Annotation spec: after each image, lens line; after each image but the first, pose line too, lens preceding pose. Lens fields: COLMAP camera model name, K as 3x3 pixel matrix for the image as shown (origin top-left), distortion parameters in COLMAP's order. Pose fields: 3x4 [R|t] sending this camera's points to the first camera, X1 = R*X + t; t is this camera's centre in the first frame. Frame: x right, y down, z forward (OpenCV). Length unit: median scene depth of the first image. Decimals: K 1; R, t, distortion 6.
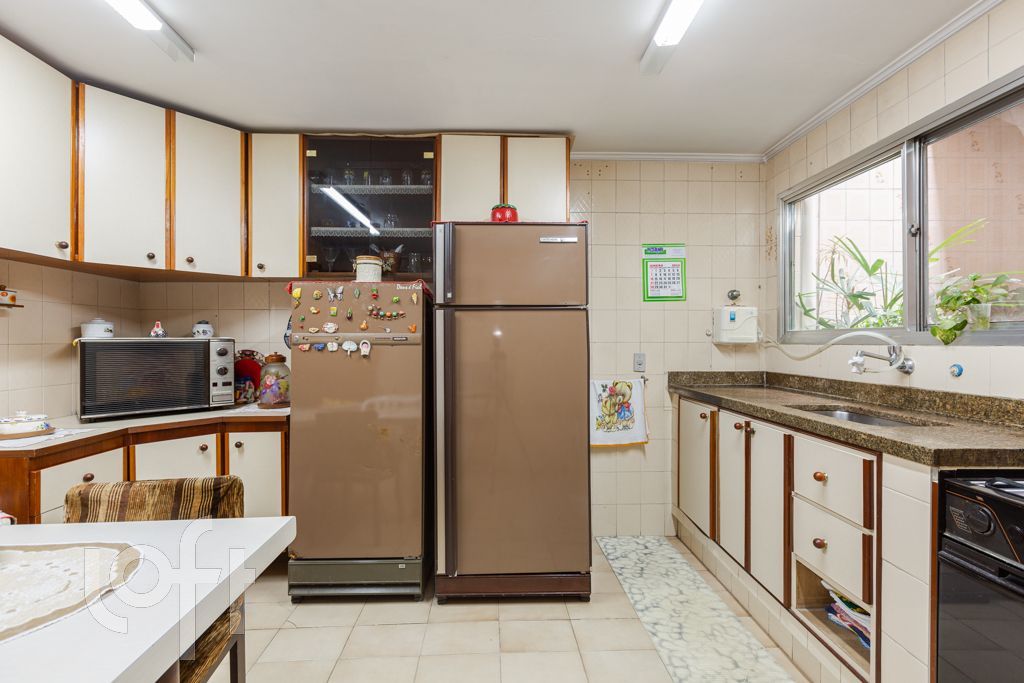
lens RADIAL K [[451.8, 0, 513.7], [0, 451.8, 335.8], [0, 0, 1]] dist [0.003082, 0.000070]
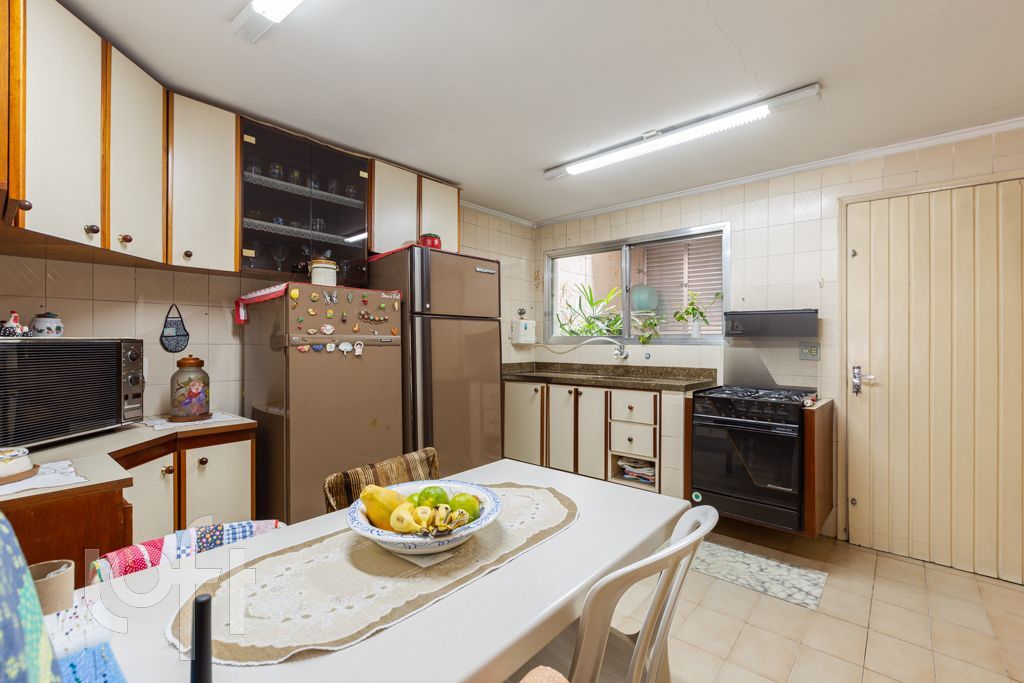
lens RADIAL K [[462.6, 0, 511.3], [0, 462.6, 327.7], [0, 0, 1]] dist [-0.000627, -0.000307]
pose [[0.680384, 0.024791, 0.732436, -0.898198], [-0.012049, 0.999671, -0.022644, -0.002997], [-0.732756, 0.006581, 0.680459, -0.040802]]
